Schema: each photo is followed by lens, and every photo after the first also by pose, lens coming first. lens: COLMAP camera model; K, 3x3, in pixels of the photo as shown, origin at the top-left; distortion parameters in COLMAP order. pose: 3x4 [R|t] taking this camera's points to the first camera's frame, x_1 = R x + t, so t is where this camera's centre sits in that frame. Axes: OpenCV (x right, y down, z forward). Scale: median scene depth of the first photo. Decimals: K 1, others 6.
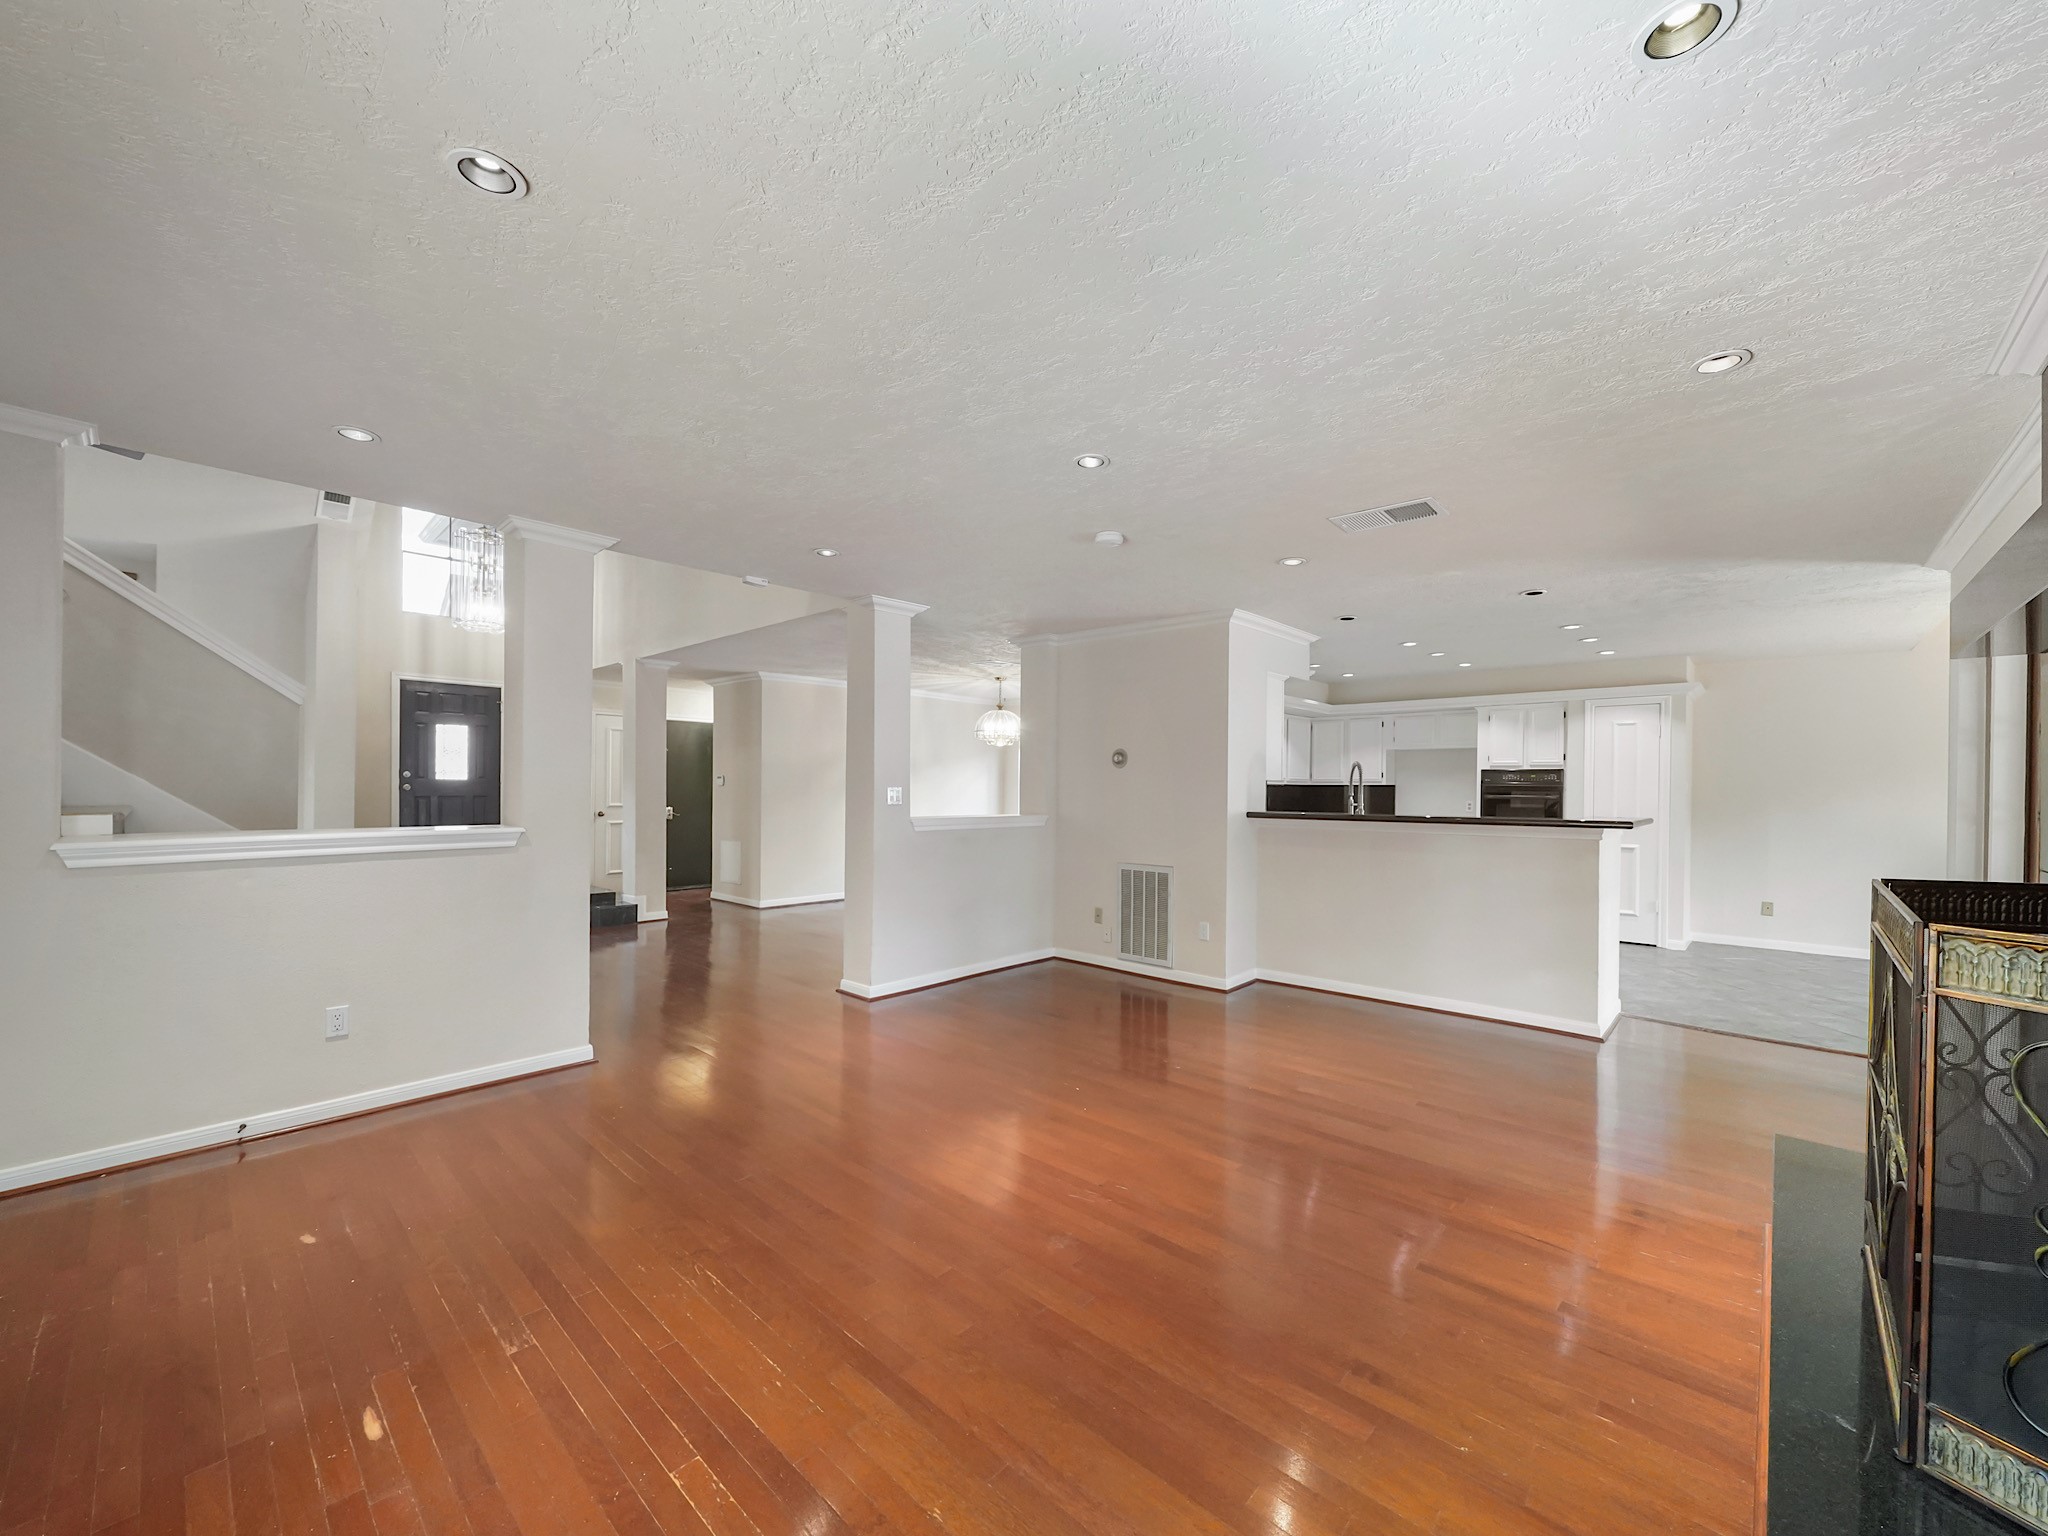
lens RADIAL K [[807.3, 0, 1020.6], [0, 807.3, 779.7], [0, 0, 1]] dist [0.000467, -0.000577]
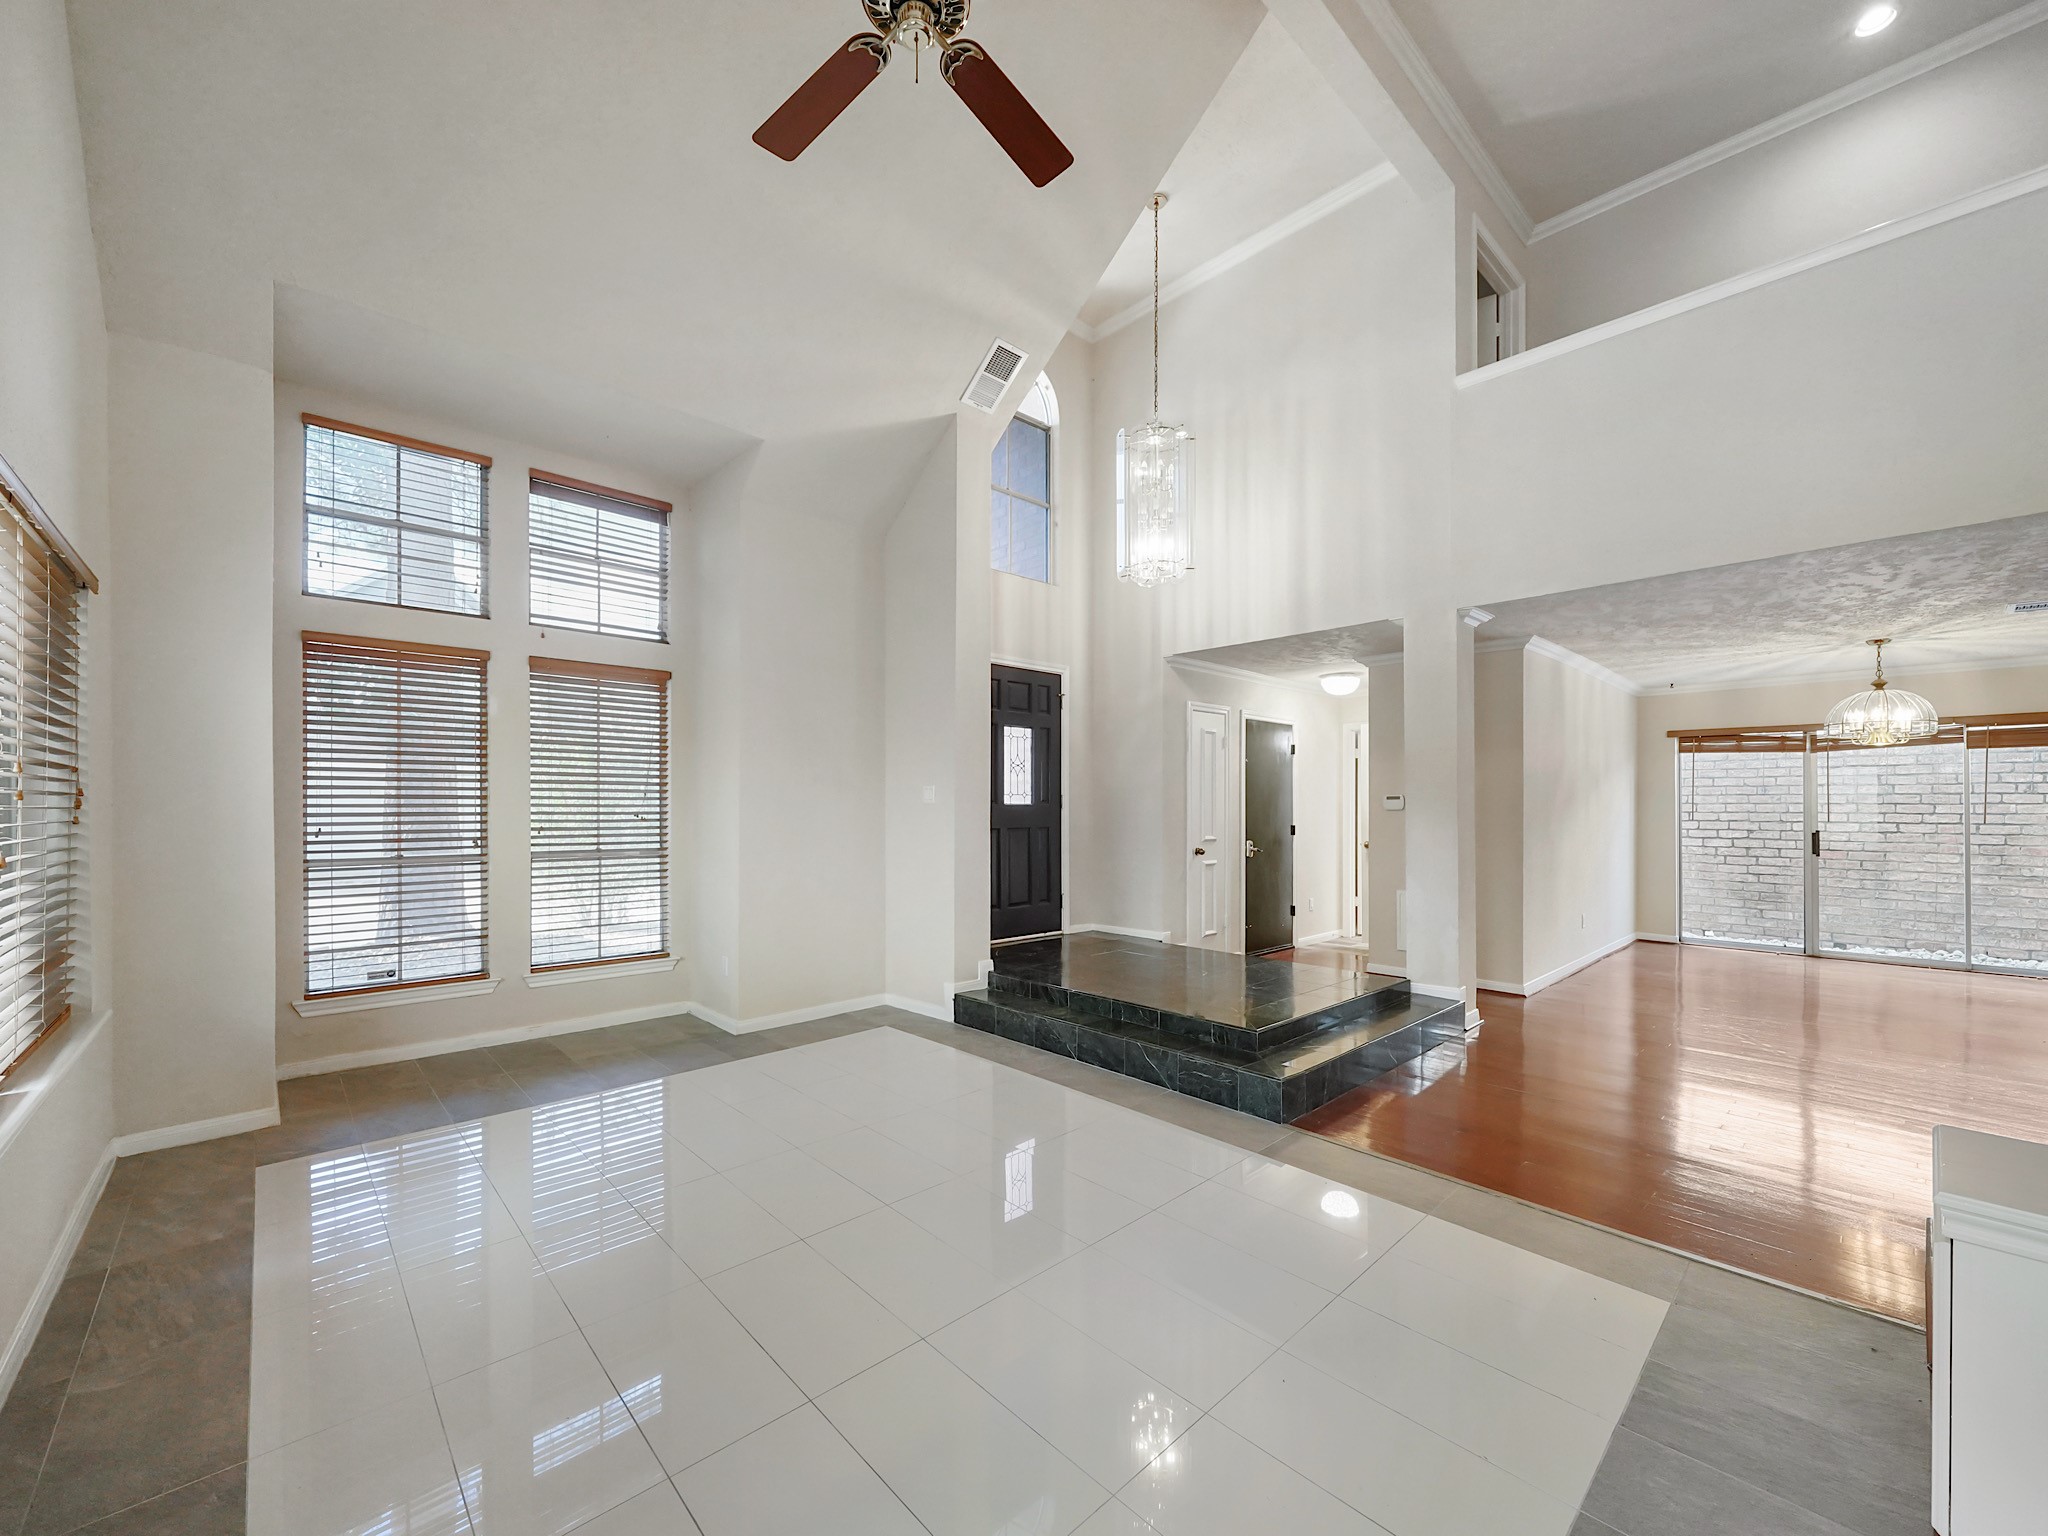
lens RADIAL K [[807.3, 0, 1029.7], [0, 807.3, 794.2], [0, 0, 1]] dist [0.000467, -0.000577]
pose [[0.997959, -0.012102, -0.062697, -0.663709], [0.012265, 0.999922, 0.002203, -0.011703], [0.062666, -0.002967, 0.998030, 0.302436]]
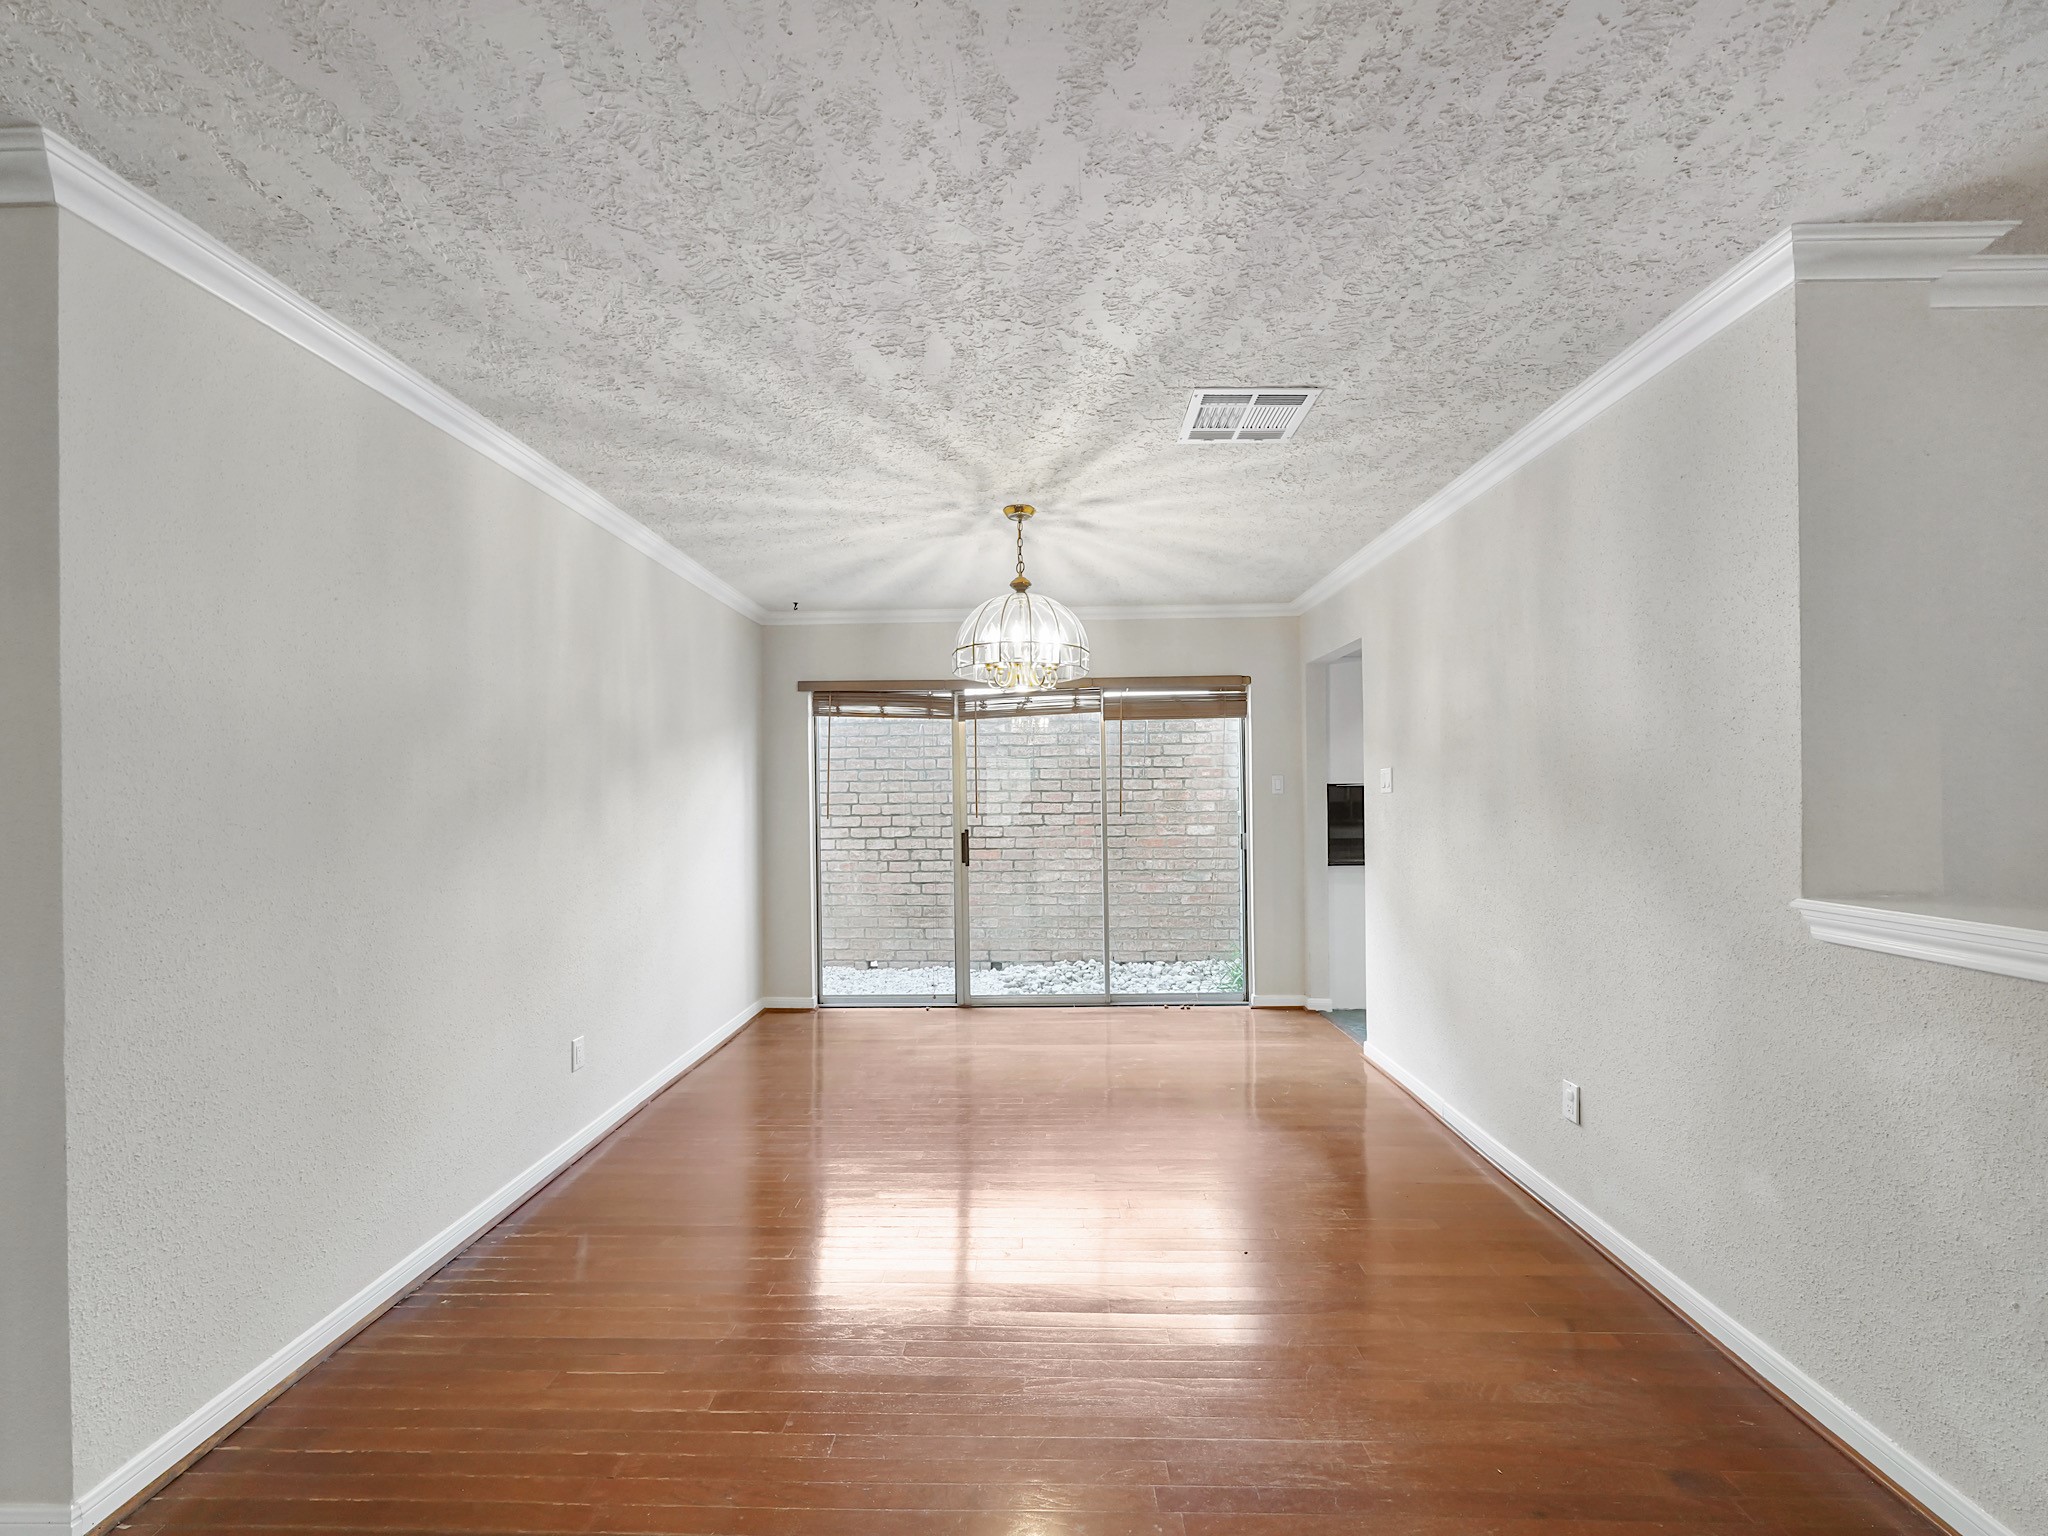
lens RADIAL K [[807.3, 0, 1024.5], [0, 807.3, 774.1], [0, 0, 1]] dist [0.000467, -0.000577]
pose [[0.741851, -0.008003, 0.670517, -0.272938], [0.009236, 0.999956, 0.001717, -0.004248], [-0.670501, 0.004920, 0.741892, 0.713630]]
